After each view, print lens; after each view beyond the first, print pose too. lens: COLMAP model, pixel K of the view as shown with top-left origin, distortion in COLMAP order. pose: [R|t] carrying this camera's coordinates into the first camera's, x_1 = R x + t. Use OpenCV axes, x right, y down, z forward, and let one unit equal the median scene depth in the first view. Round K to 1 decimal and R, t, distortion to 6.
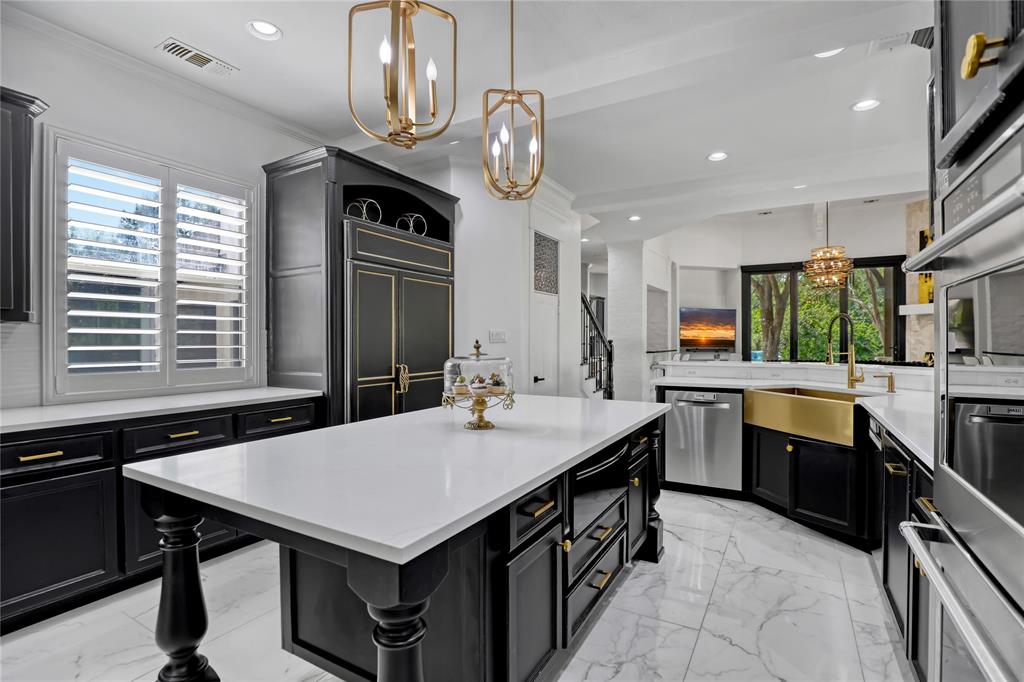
lens RADIAL K [[487.5, 0, 518.8], [0, 487.5, 338.4], [0, 0, 1]] dist [-0.022686, -0.000230]
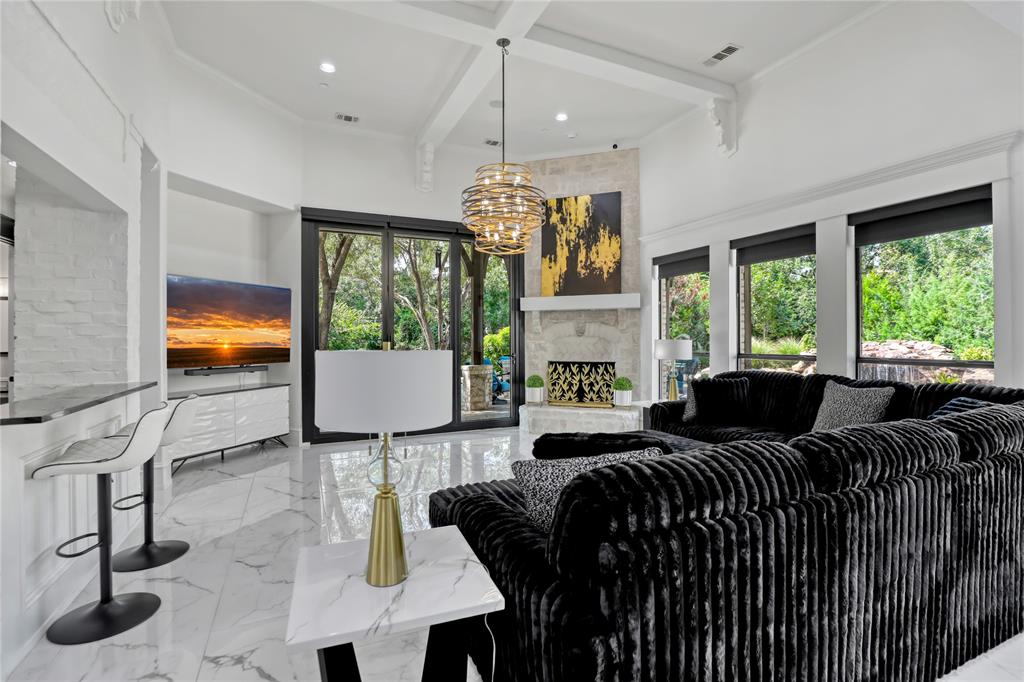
lens RADIAL K [[487.5, 0, 520.1], [0, 487.5, 335.2], [0, 0, 1]] dist [-0.022686, -0.000230]
pose [[0.577540, 0.000576, 0.816363, 0.165250], [-0.000852, 1.000000, -0.000102, -0.010072], [-0.816362, -0.000637, 0.577540, 0.503364]]
